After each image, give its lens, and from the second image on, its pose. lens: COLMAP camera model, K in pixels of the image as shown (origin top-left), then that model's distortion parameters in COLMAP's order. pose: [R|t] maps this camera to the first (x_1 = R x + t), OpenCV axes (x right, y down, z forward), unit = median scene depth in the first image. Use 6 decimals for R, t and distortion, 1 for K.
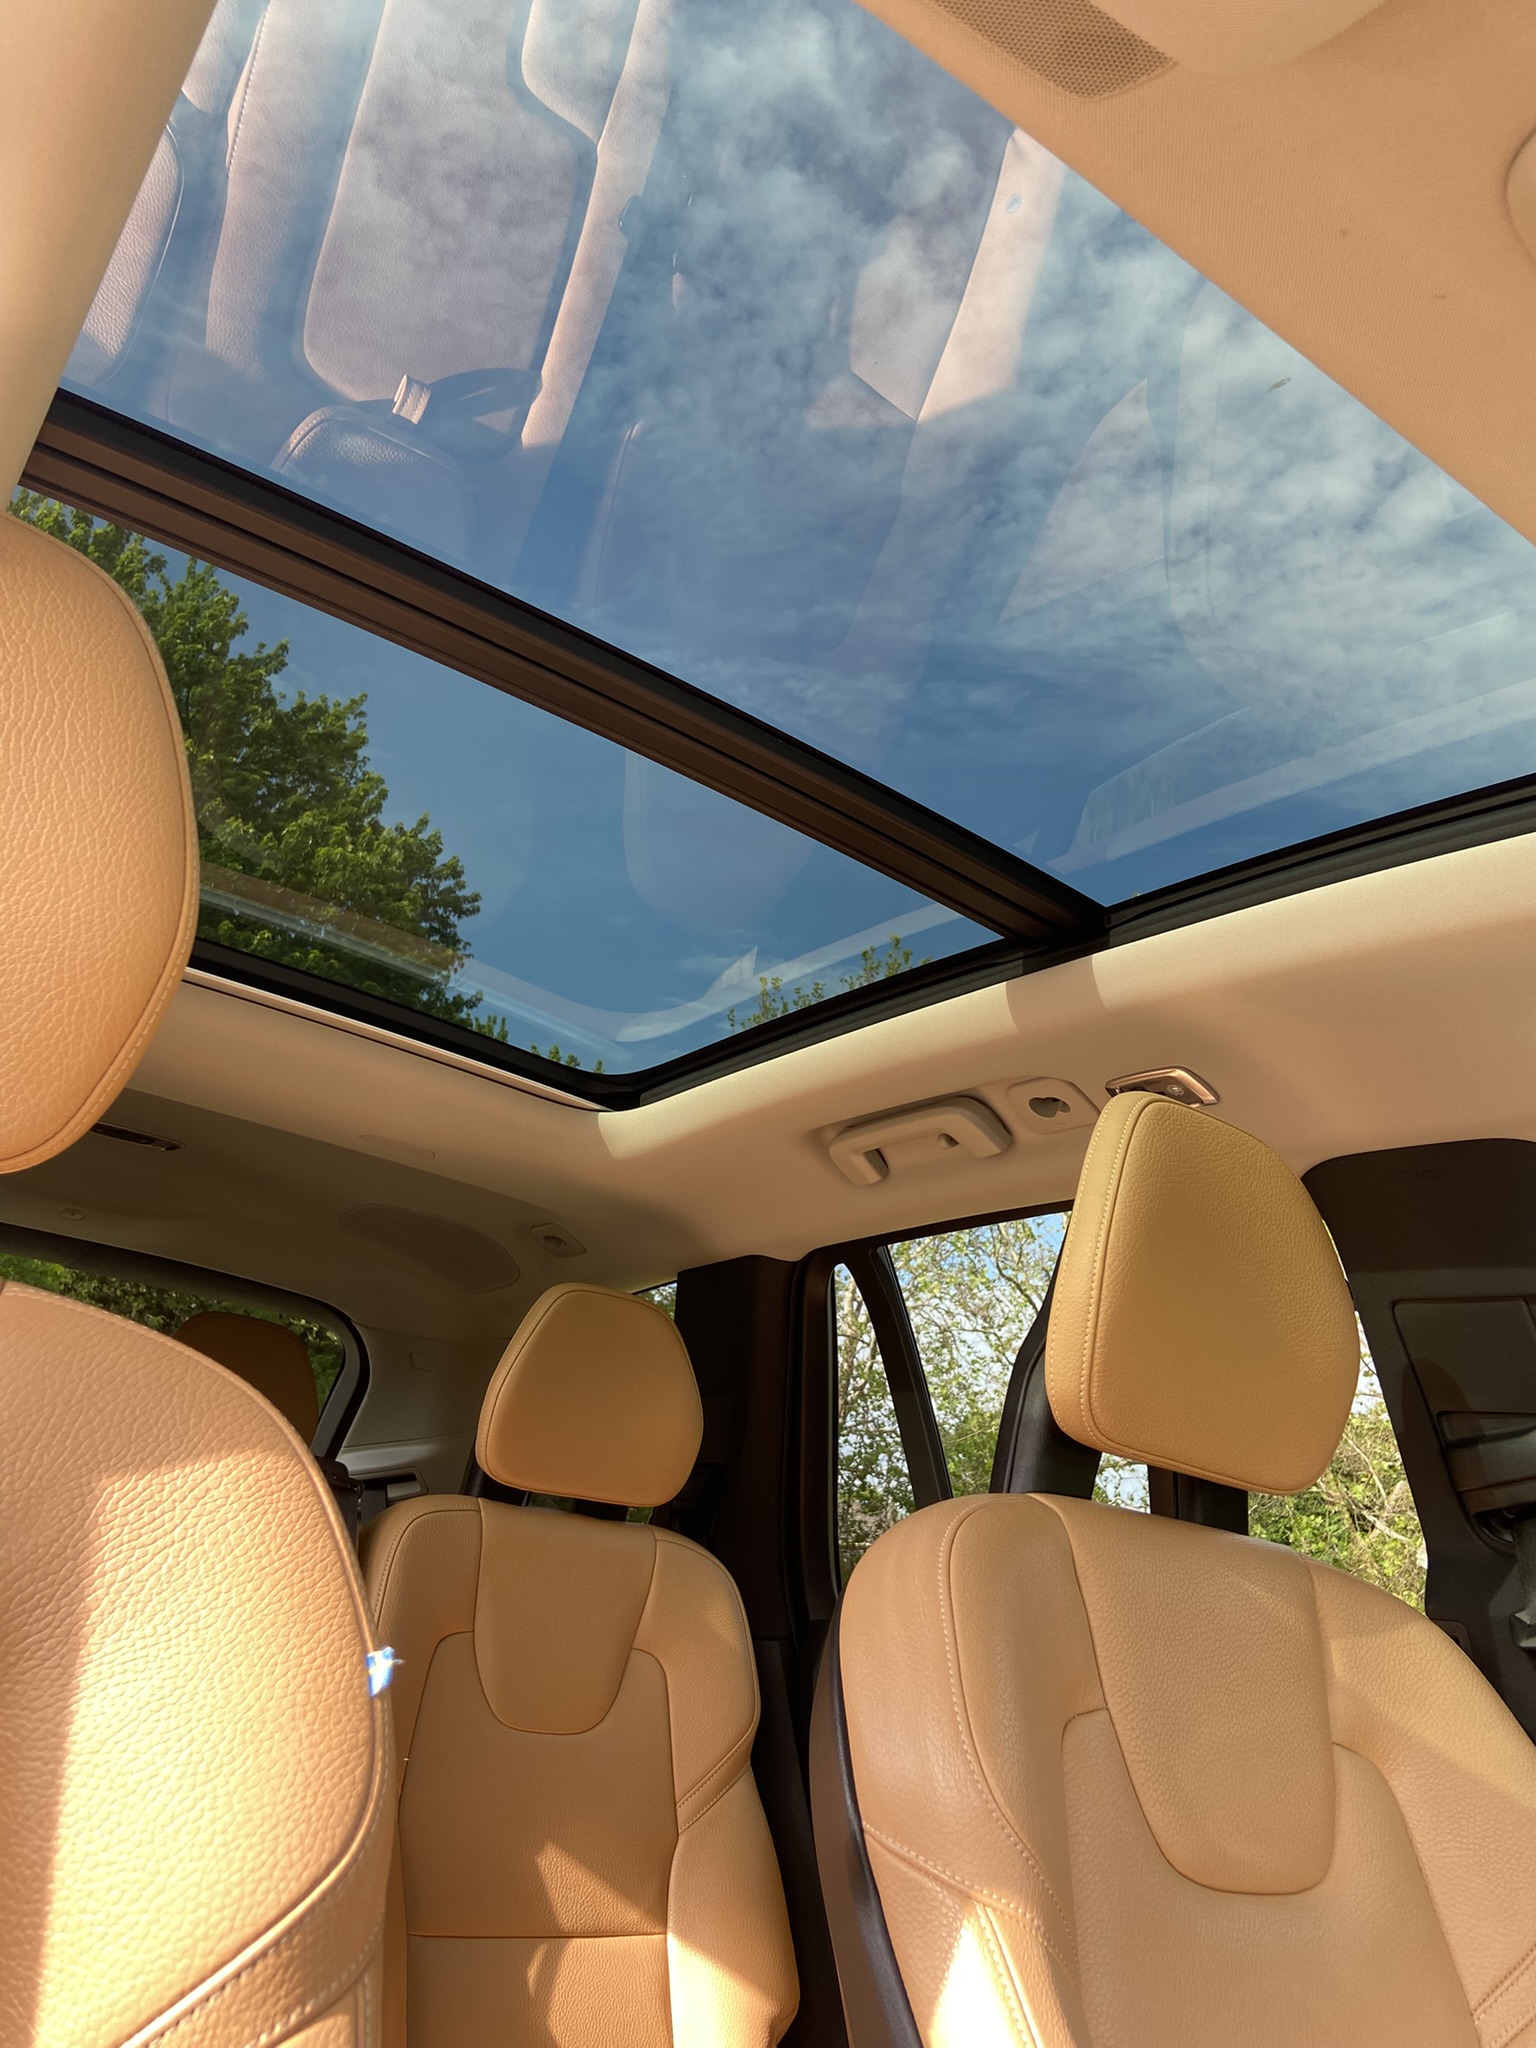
lens RADIAL K [[1518.9, 0, 776.1], [0, 1518.9, 1012.3], [0, 0, 1]] dist [0.040216, -0.067298]
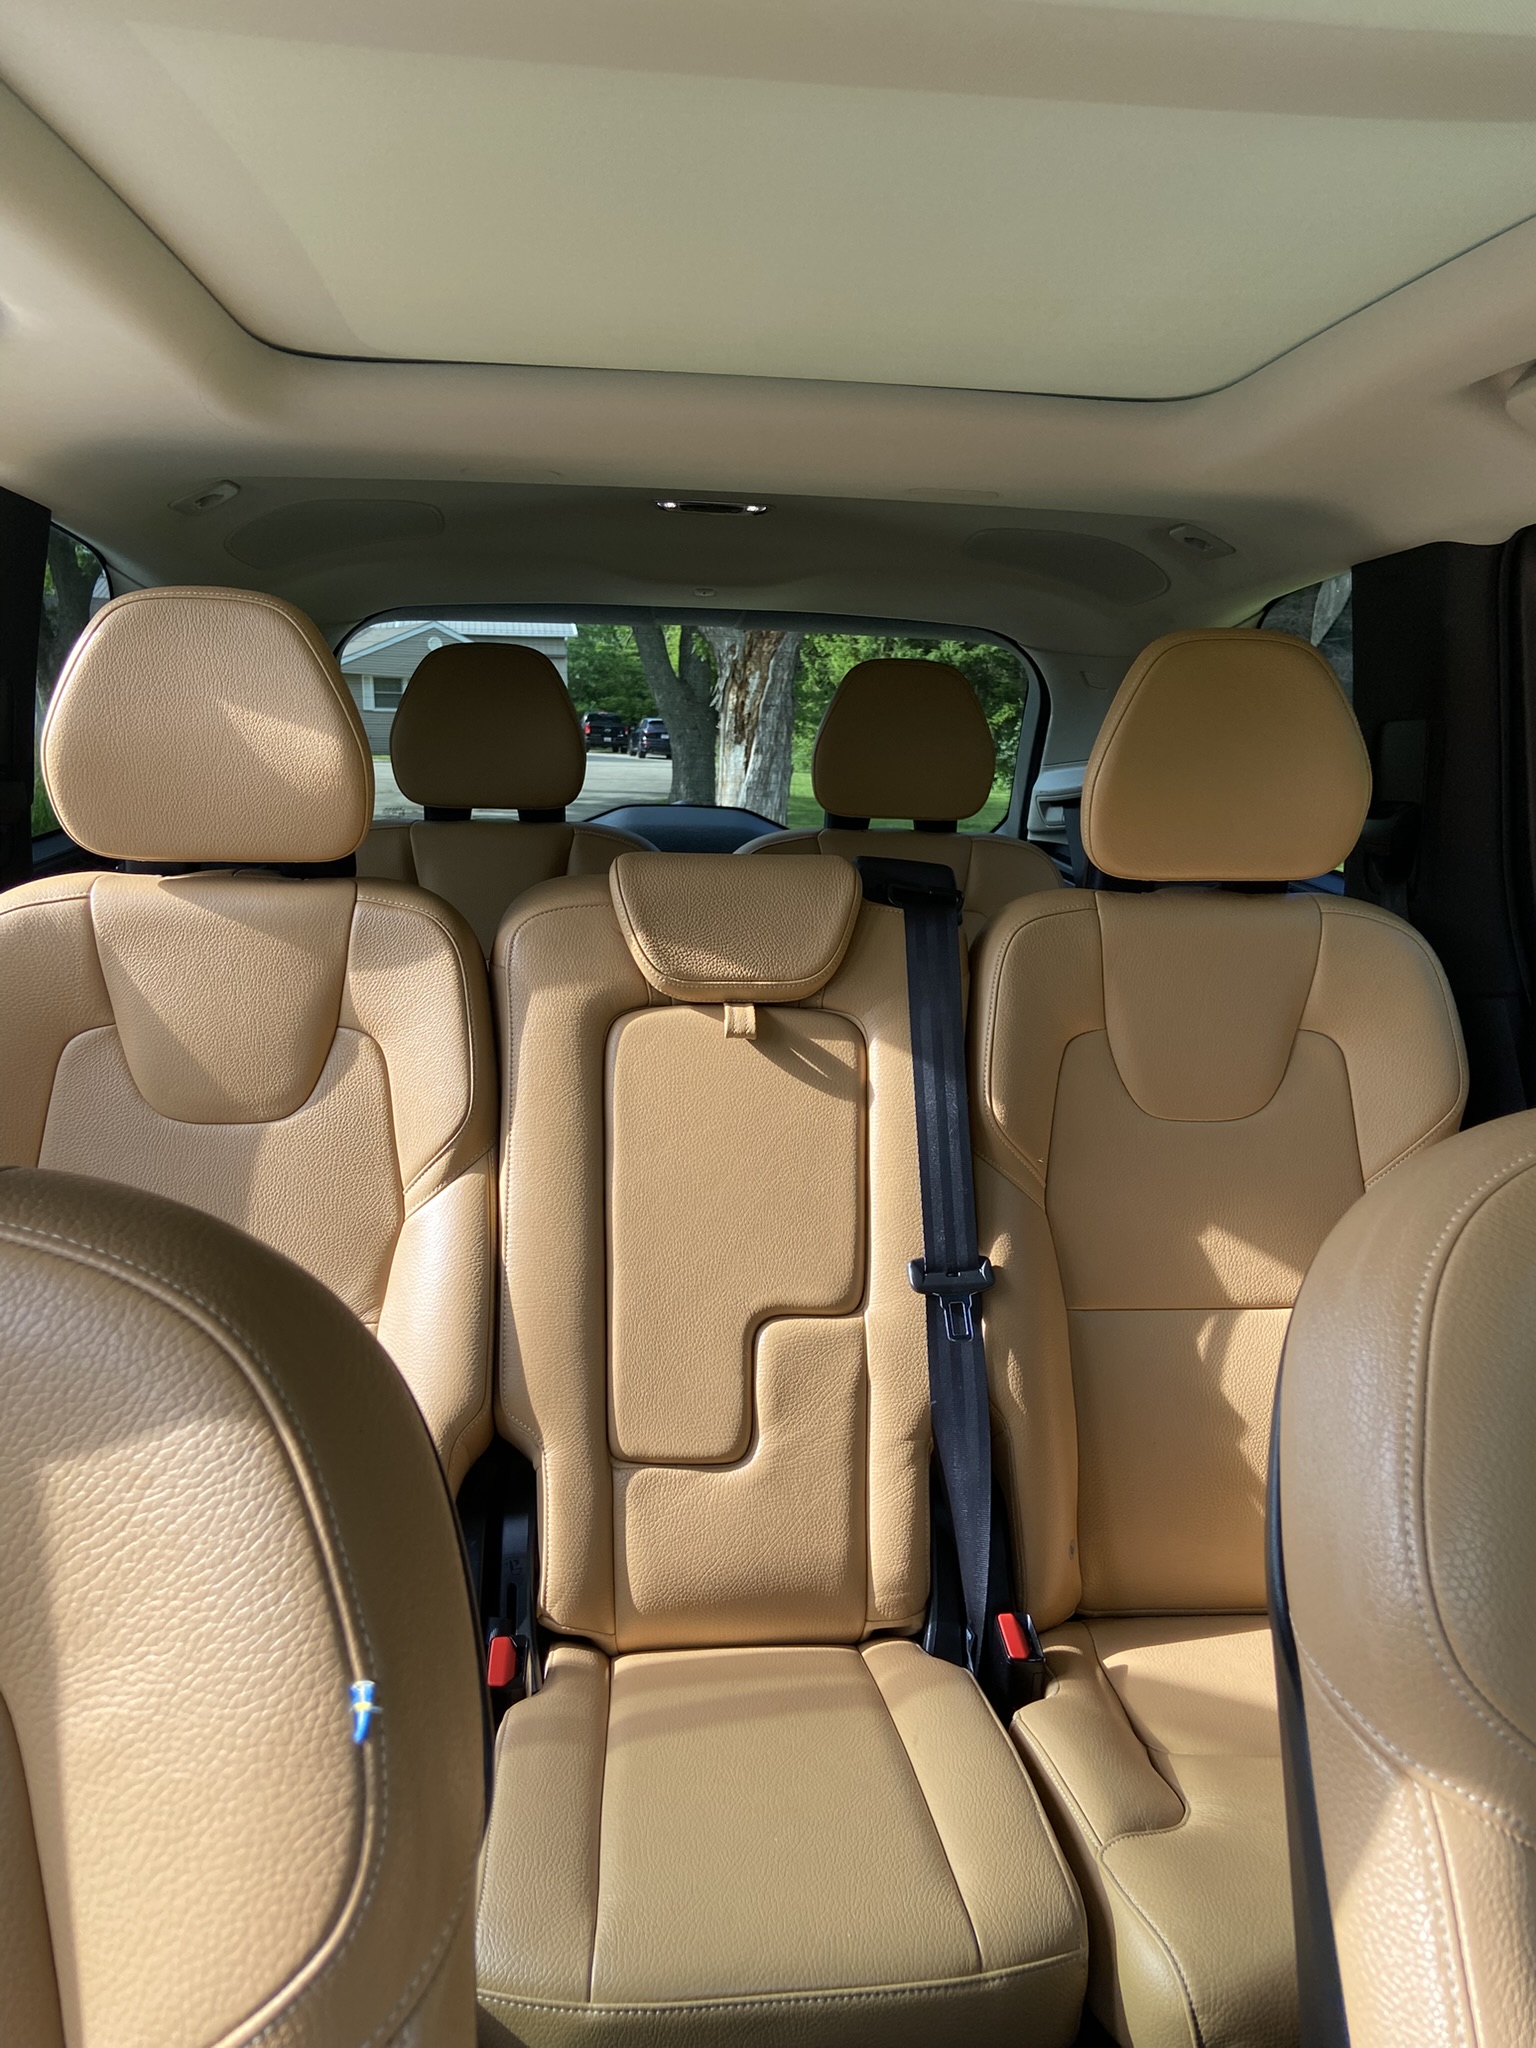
lens RADIAL K [[1518.9, 0, 758.8], [0, 1518.9, 1032.1], [0, 0, 1]] dist [0.040216, -0.067298]
pose [[0.860300, -0.014434, -0.509583, 0.332193], [0.264031, 0.867699, 0.421172, -0.150898], [0.436086, -0.496880, 0.750293, 0.710269]]
